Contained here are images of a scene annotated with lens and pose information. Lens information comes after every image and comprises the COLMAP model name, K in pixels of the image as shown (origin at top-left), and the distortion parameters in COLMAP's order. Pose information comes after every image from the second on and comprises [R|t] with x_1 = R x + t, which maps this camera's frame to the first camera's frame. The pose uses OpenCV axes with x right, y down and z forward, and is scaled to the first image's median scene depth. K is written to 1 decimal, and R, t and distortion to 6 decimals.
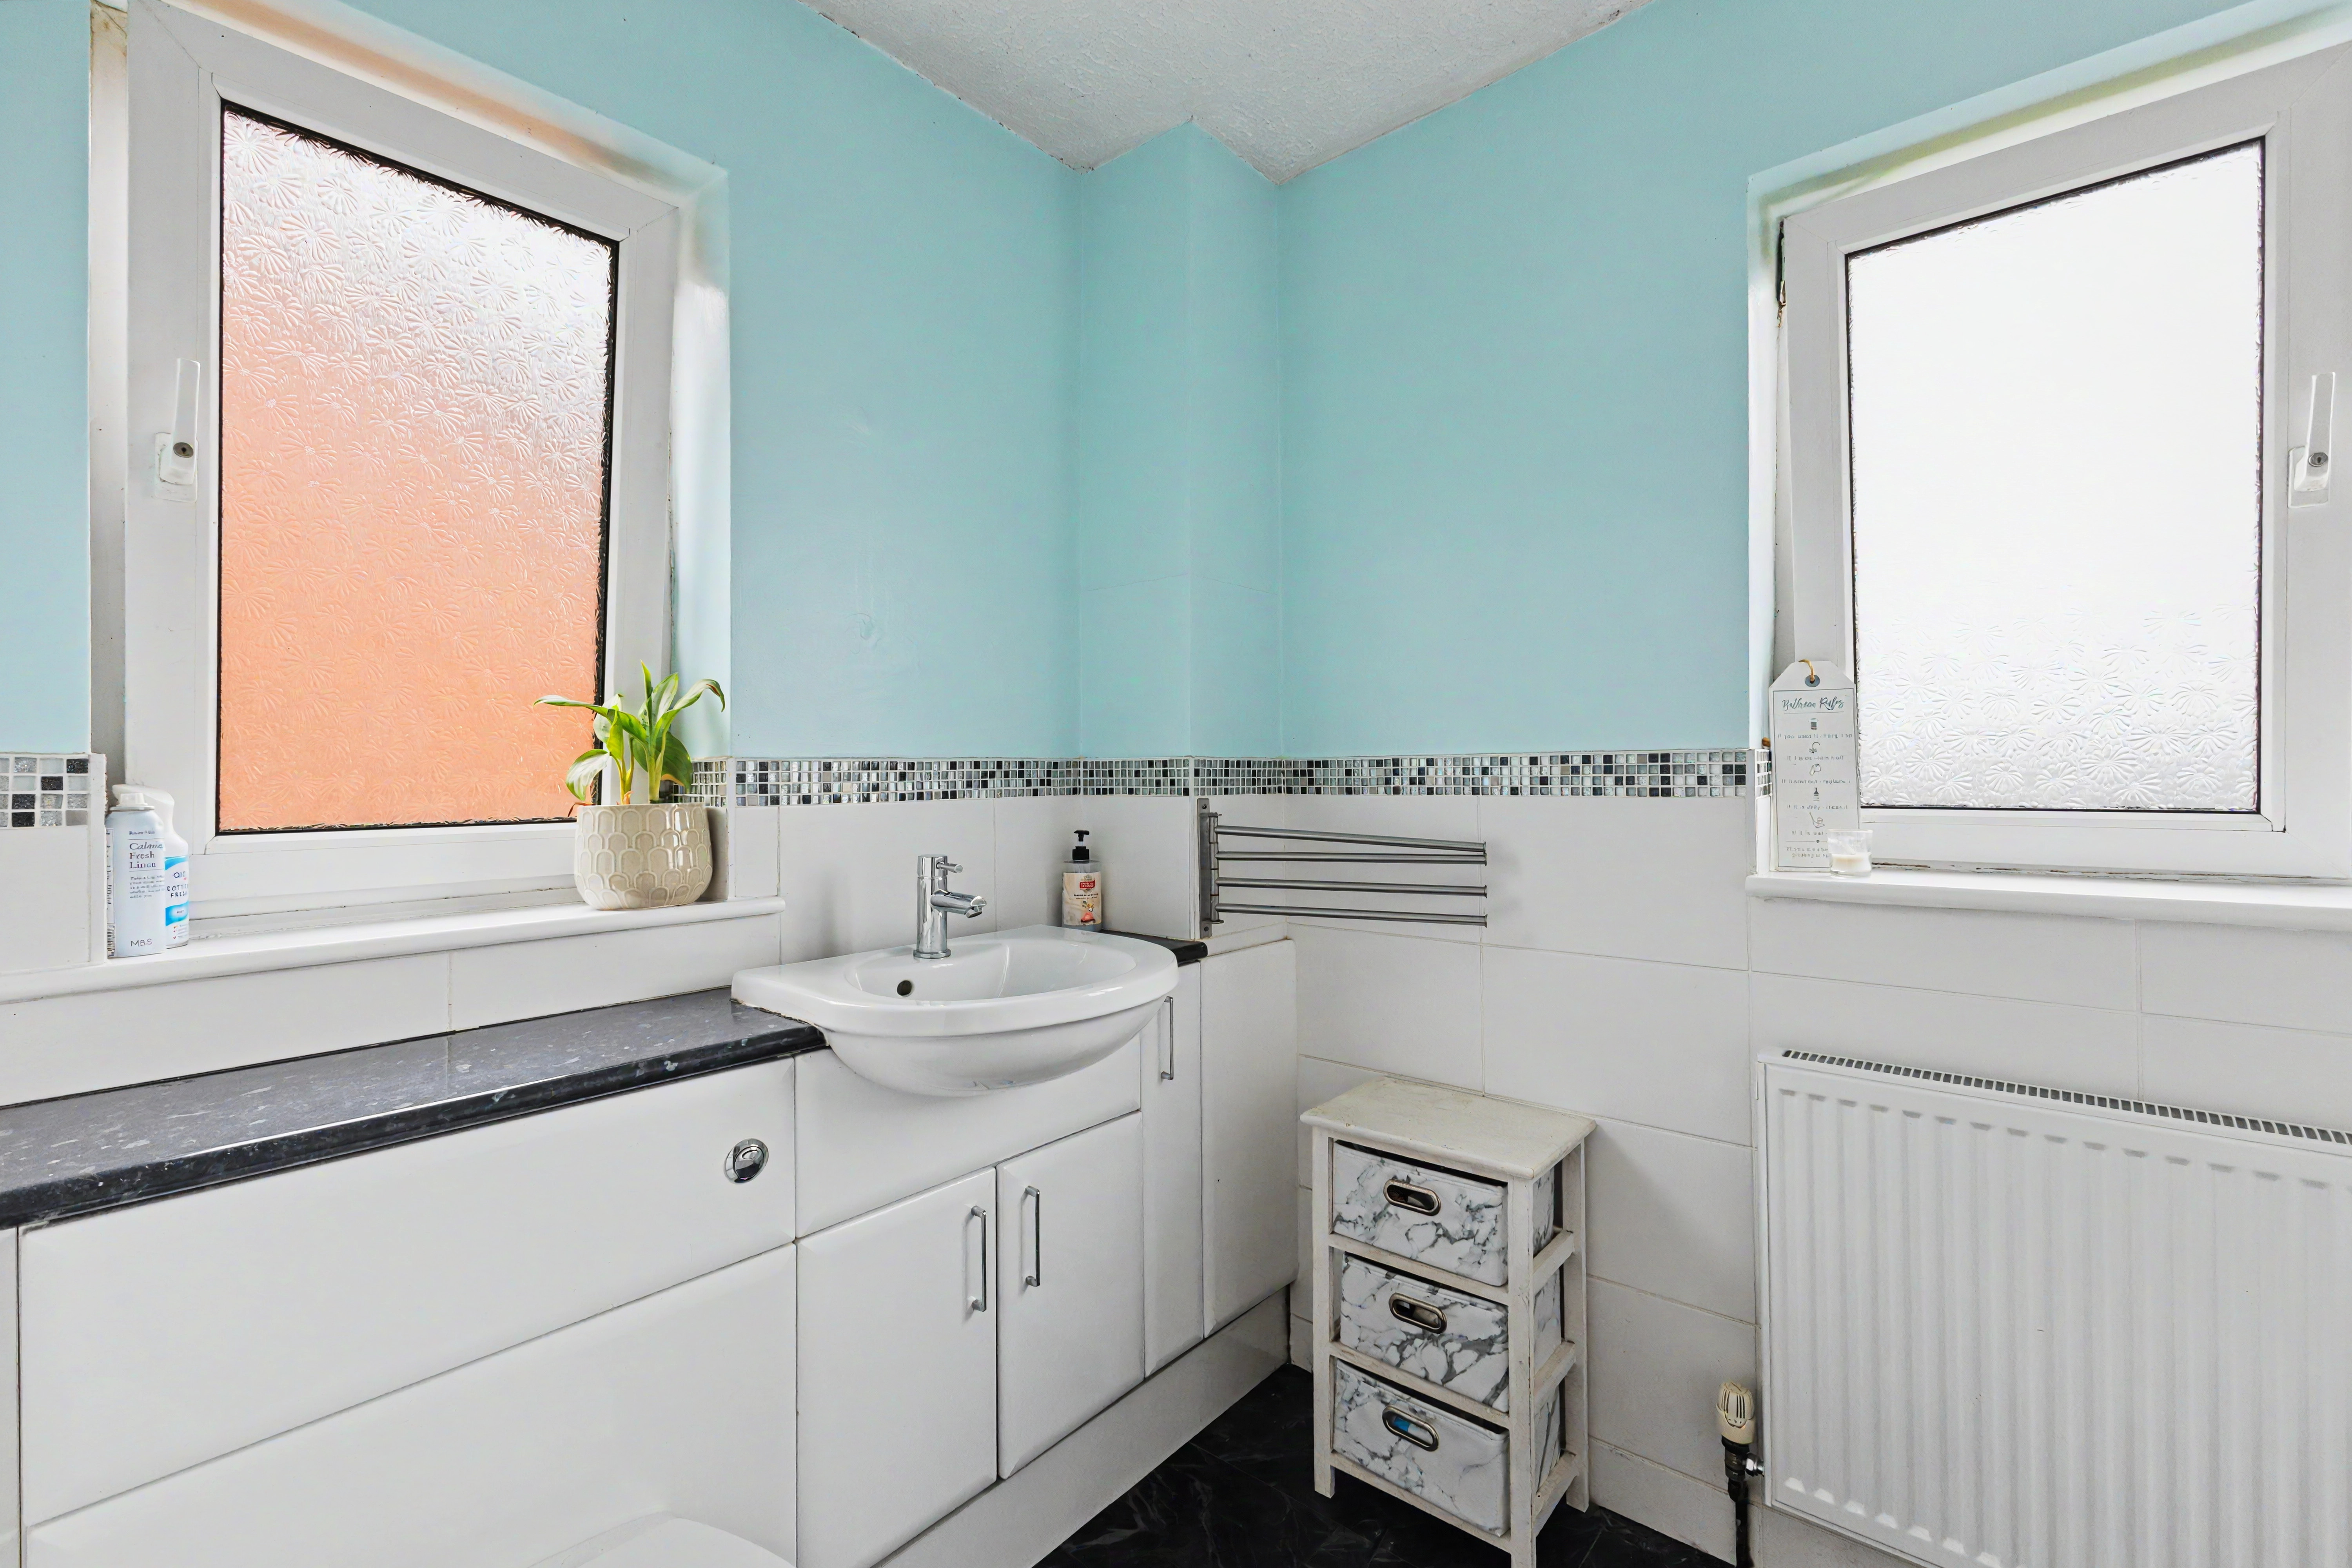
lens RADIAL K [[1021.4, 0, 1180.4], [0, 1021.4, 773.9], [0, 0, 1]] dist [0.002746, 0.000201]
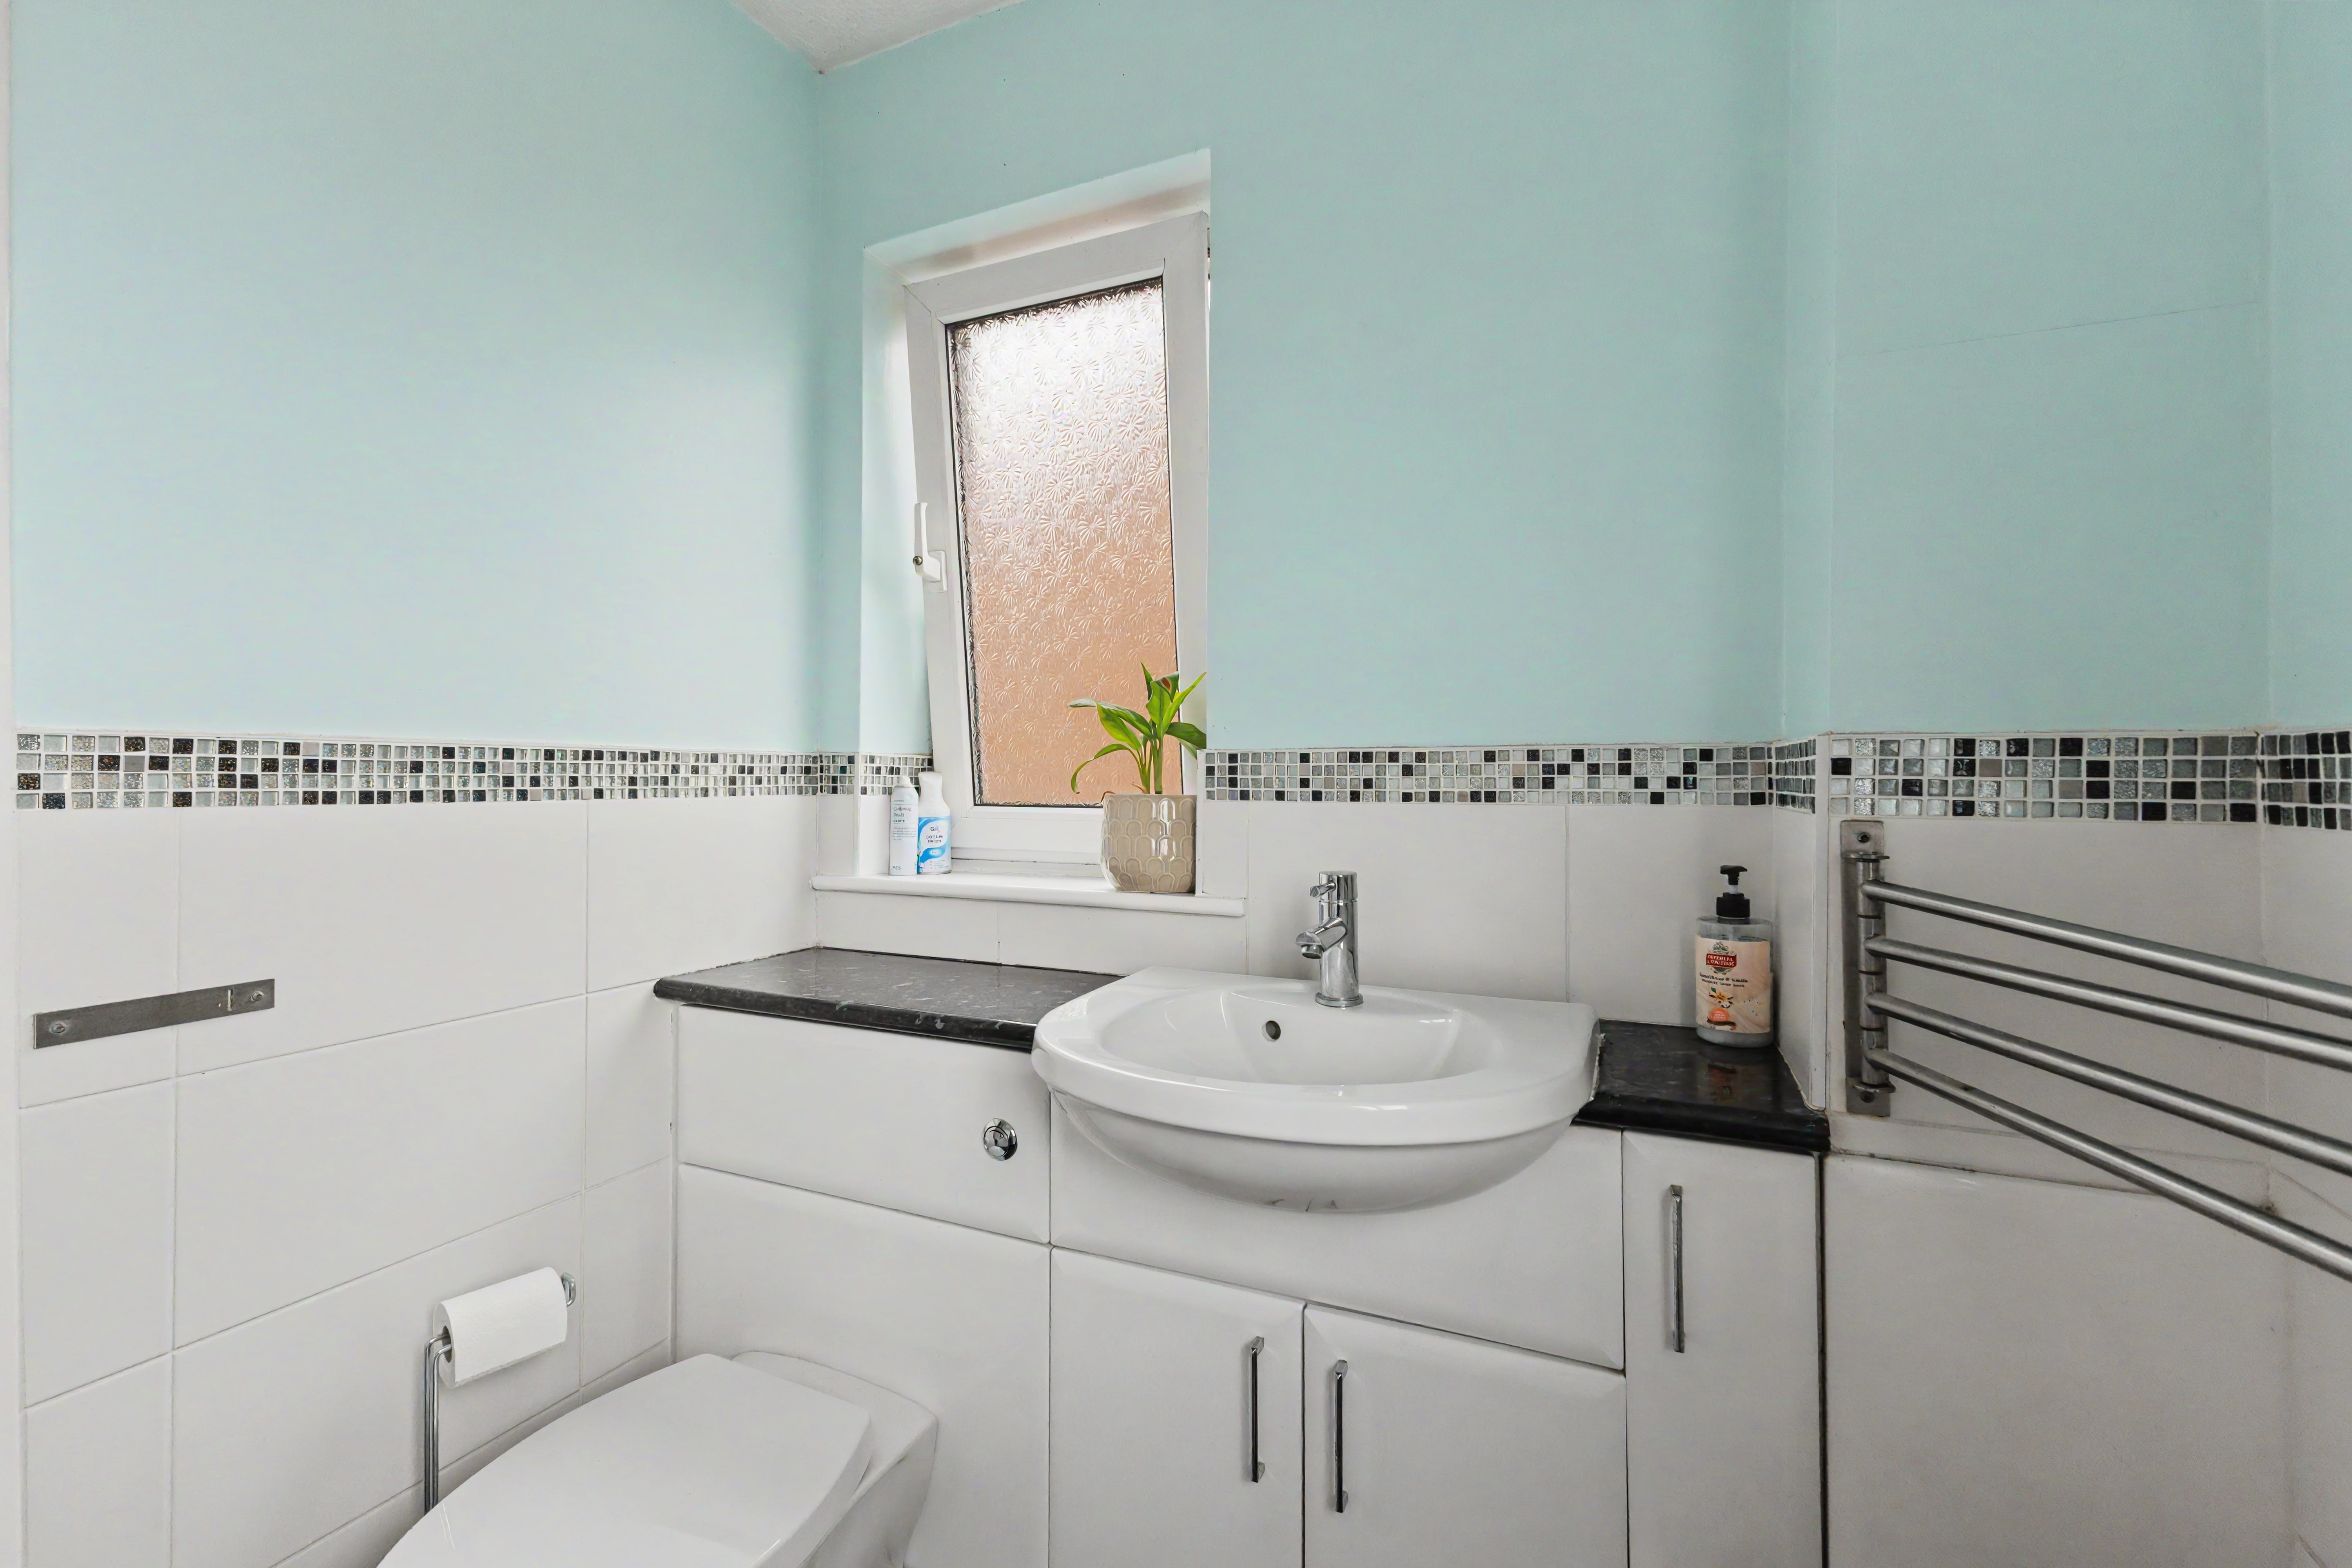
lens RADIAL K [[1021.4, 0, 1184.1], [0, 1021.4, 770.6], [0, 0, 1]] dist [0.002746, 0.000201]
pose [[0.273581, 0.005417, -0.961834, 0.414383], [-0.003454, 0.999983, 0.004649, -0.000609], [0.961843, 0.002050, 0.273595, 0.599646]]
